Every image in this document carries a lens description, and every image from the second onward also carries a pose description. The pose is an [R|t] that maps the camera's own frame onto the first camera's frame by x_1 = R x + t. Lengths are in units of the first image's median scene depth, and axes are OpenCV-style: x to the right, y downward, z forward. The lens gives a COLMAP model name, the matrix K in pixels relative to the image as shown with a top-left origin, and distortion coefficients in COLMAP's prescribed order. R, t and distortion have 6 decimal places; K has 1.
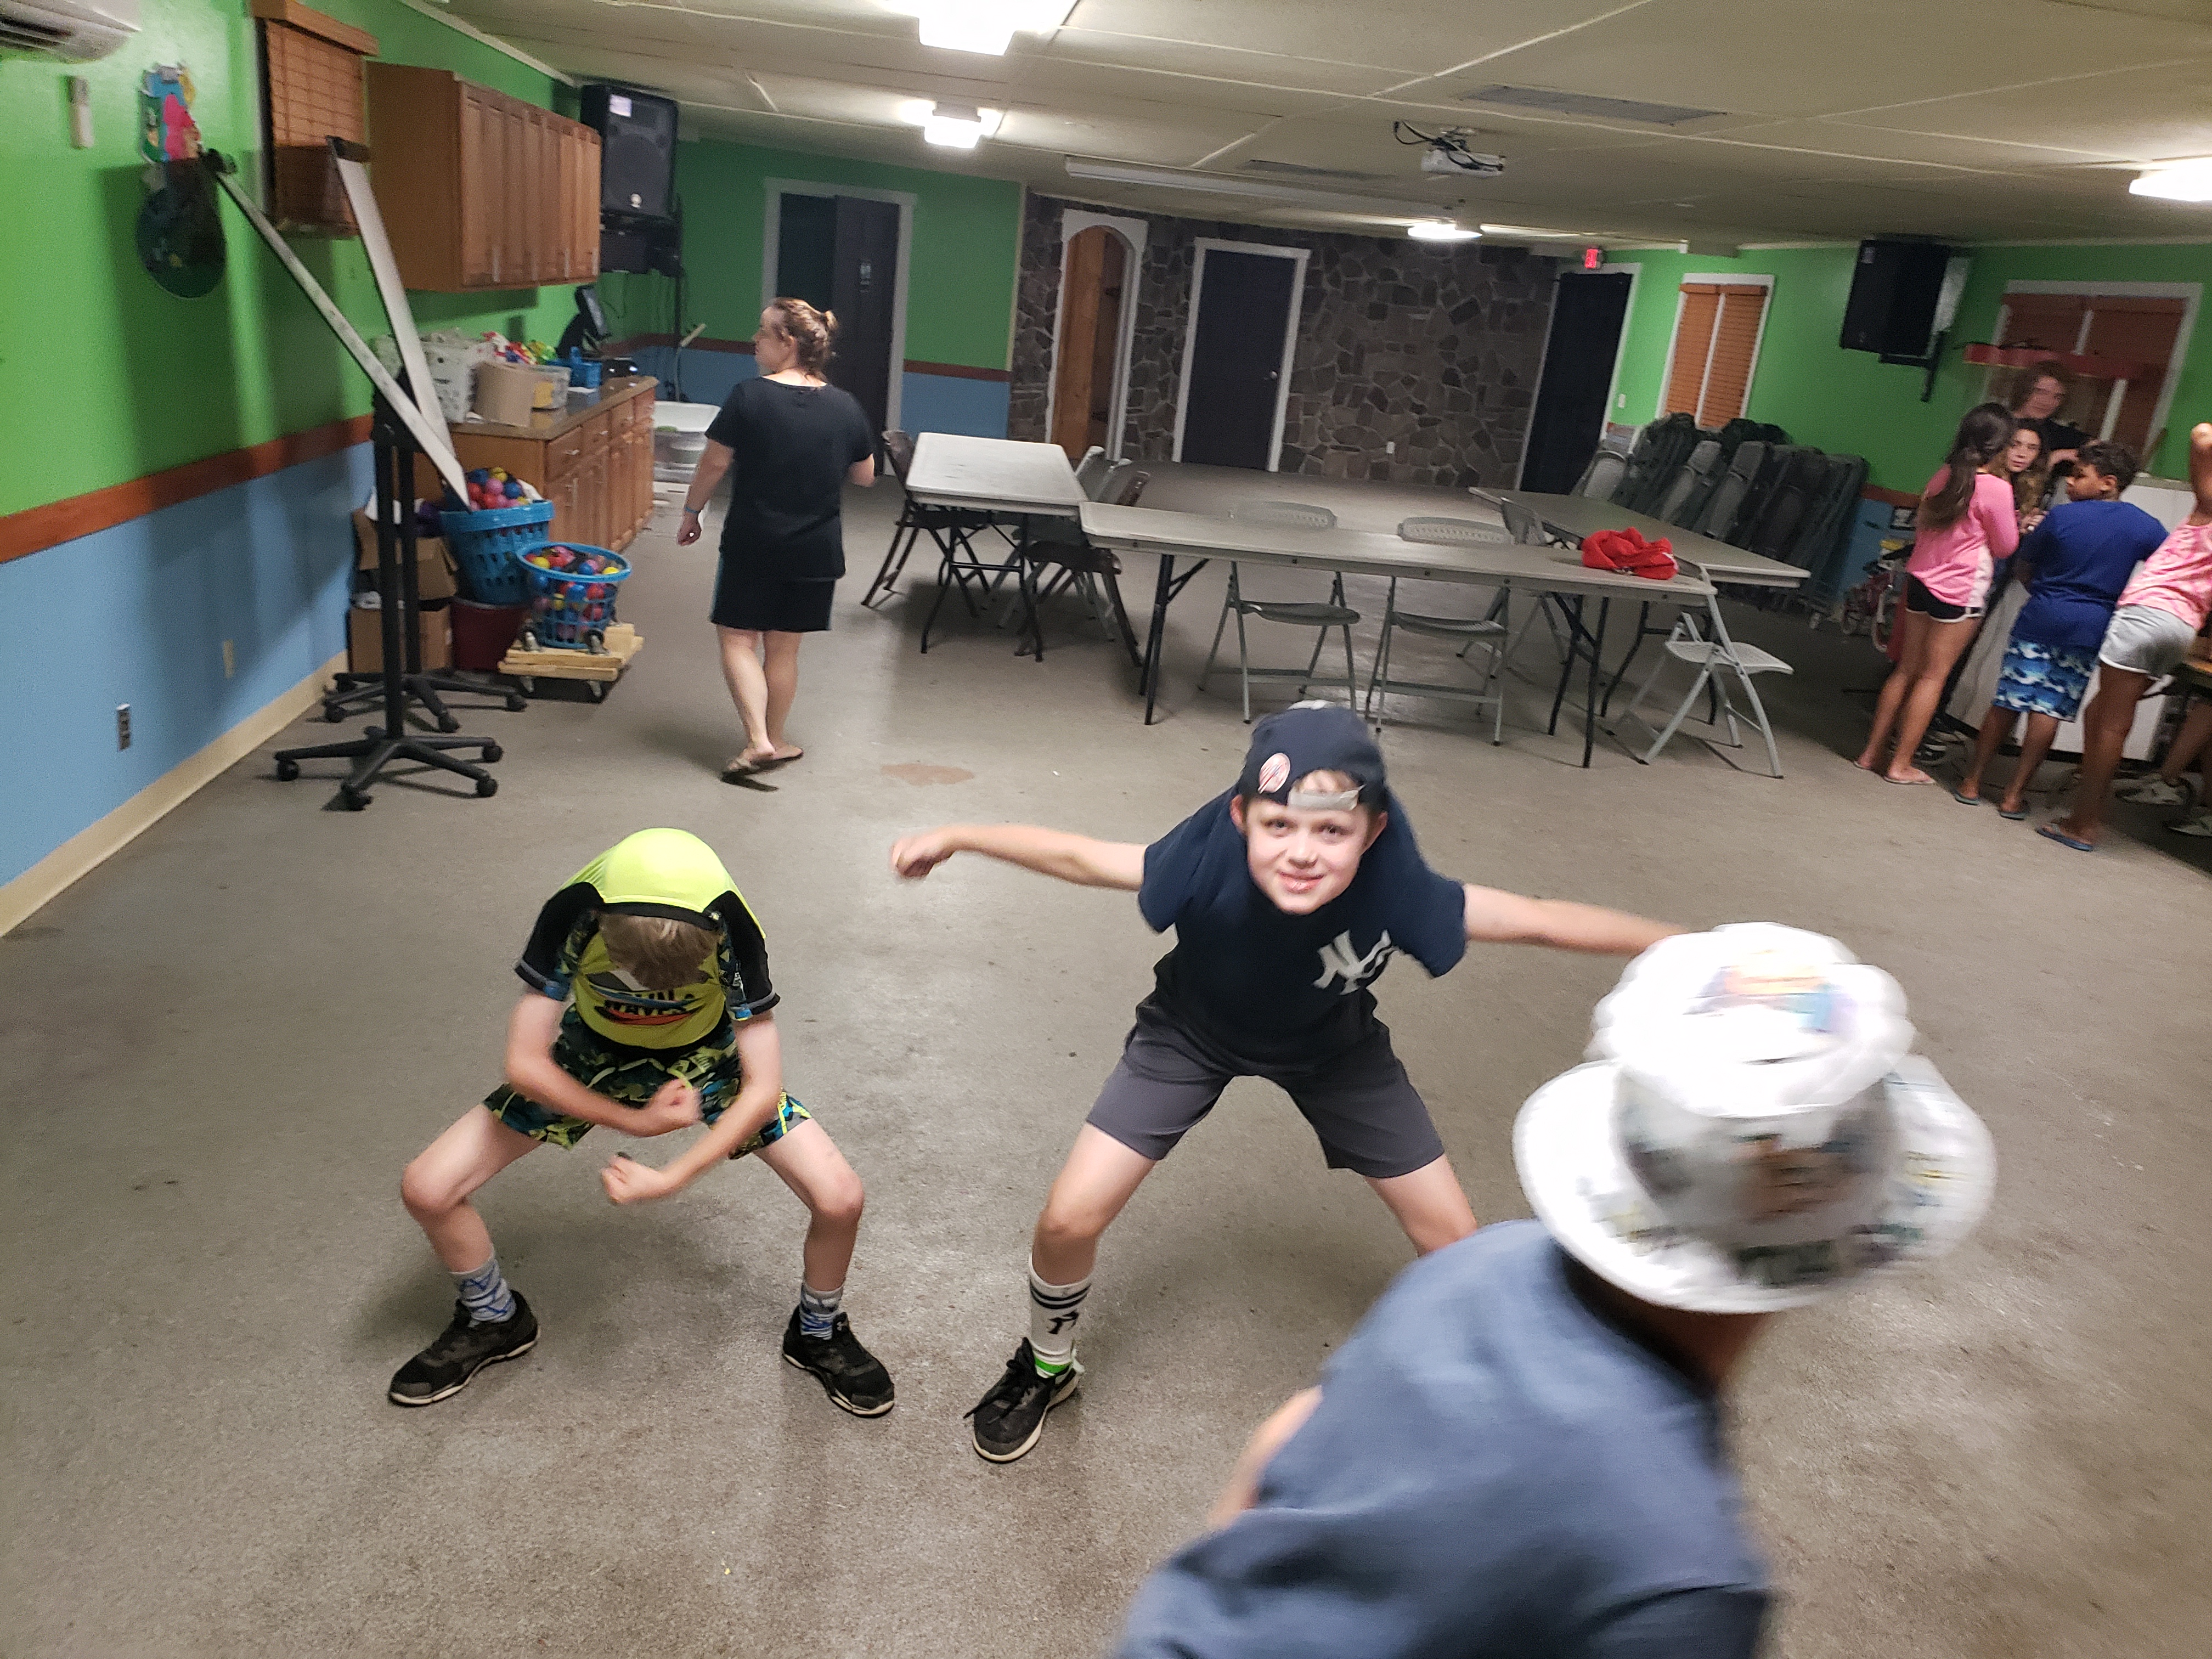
lens RADIAL K [[1678.9, 0, 1112.1], [0, 1678.9, 820.7], [0, 0, 1]] dist [0.005554, 0.005316]
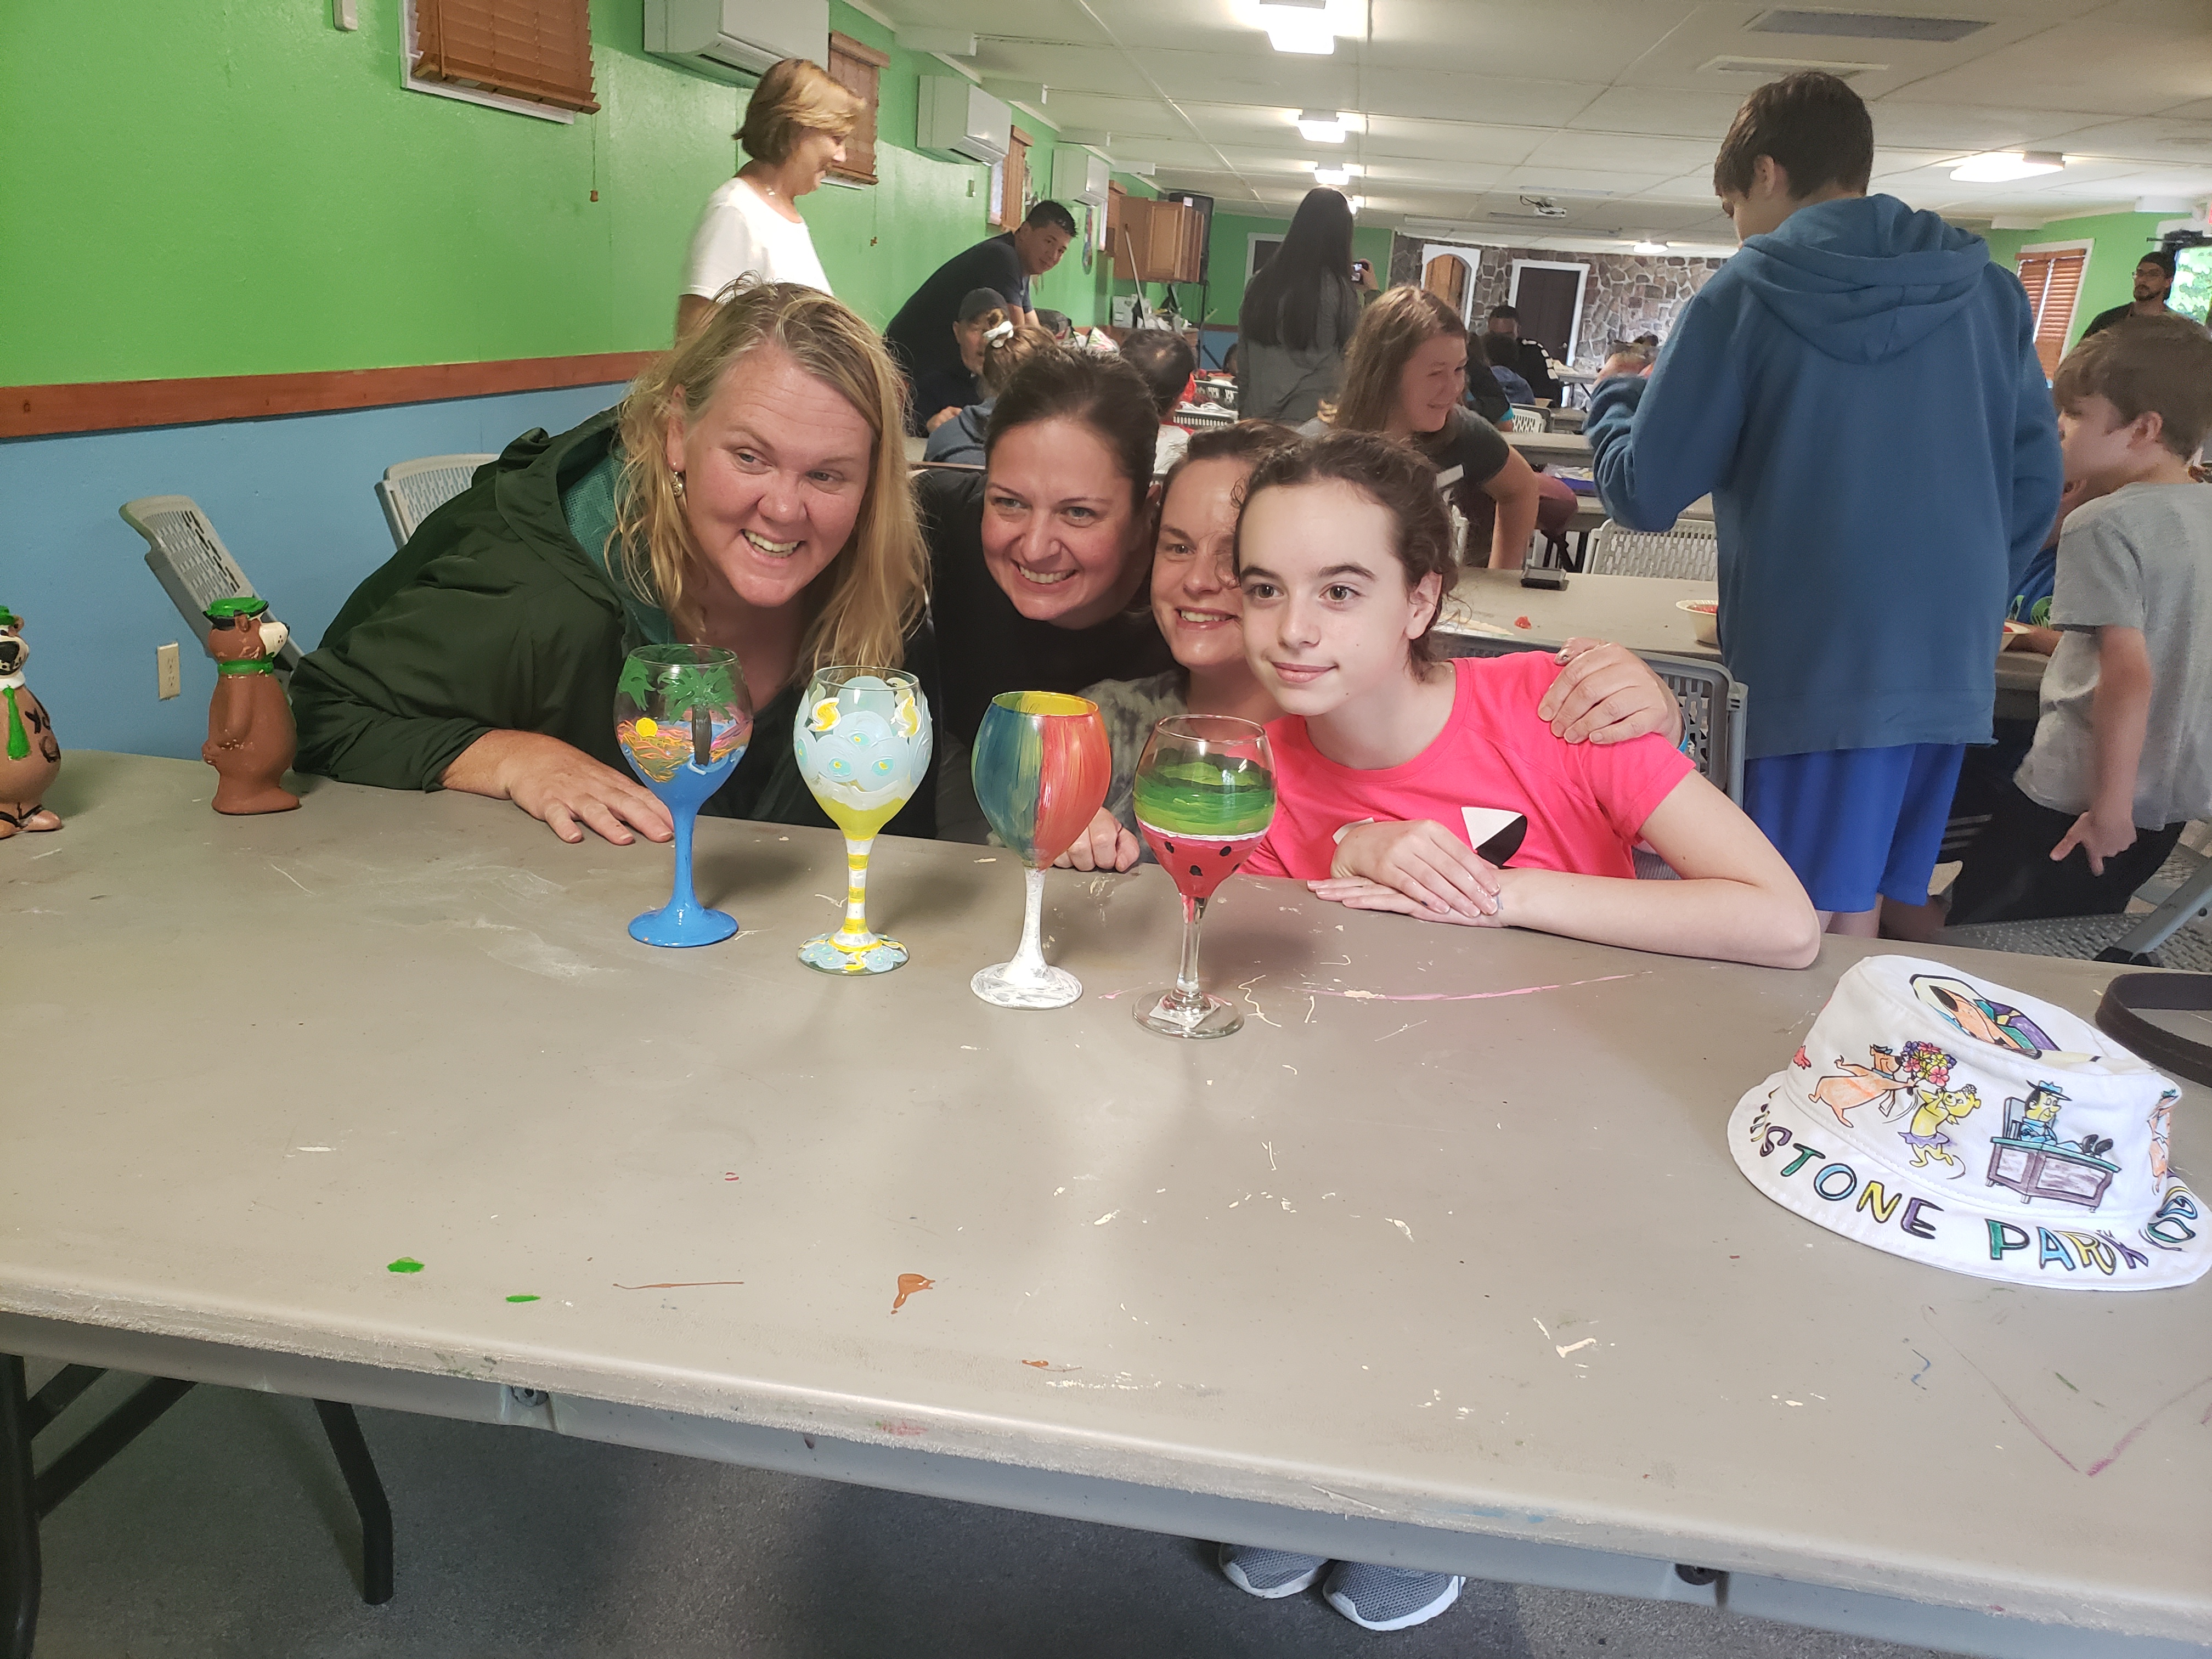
lens RADIAL K [[1647.4, 0, 1107.2], [0, 1647.4, 853.3], [0, 0, 1]] dist [-0.038095, -0.004304]
pose [[0.965928, 0.043837, -0.255072, 0.207496], [-0.044913, 0.998990, 0.001608, 0.470781], [0.254885, 0.009903, 0.966921, -1.204739]]
